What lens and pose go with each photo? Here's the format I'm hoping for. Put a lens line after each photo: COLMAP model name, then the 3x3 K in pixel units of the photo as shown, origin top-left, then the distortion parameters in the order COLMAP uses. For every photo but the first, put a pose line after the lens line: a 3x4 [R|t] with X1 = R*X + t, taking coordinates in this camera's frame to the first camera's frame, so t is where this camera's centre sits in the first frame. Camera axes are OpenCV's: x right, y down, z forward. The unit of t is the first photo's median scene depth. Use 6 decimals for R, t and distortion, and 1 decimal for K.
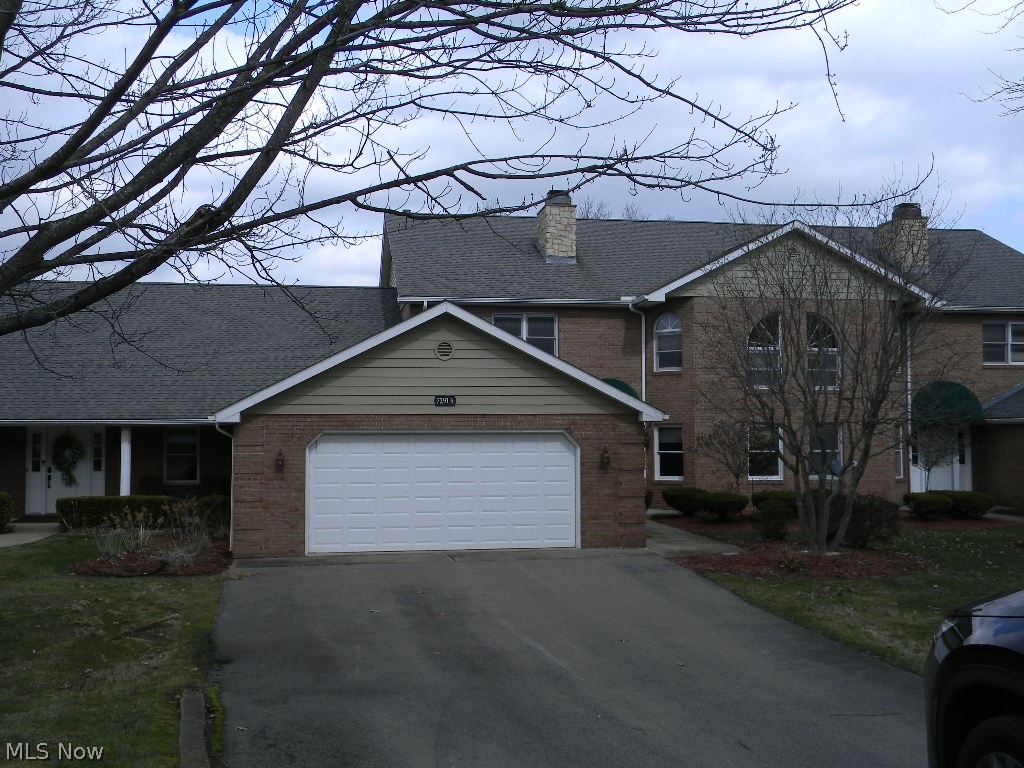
lens RADIAL K [[1072.0, 0, 511.4], [0, 1072.0, 382.5], [0, 0, 1]] dist [0.004463, 0.000000]
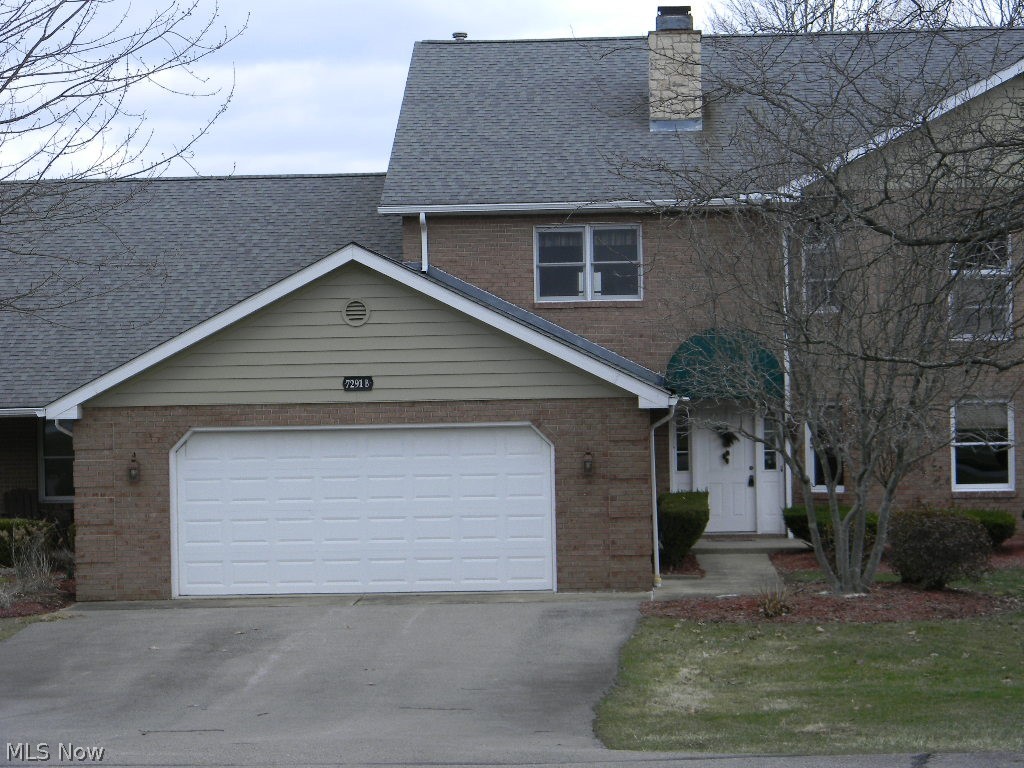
lens RADIAL K [[2474.7, 0, 512.2], [0, 2474.7, 385.0], [0, 0, 1]] dist [-0.046594, 0.000000]
pose [[0.977873, -0.014299, -0.208710, 0.379094], [0.024237, 0.998687, 0.045137, -0.053370], [0.207790, -0.049197, 0.976935, -0.578619]]
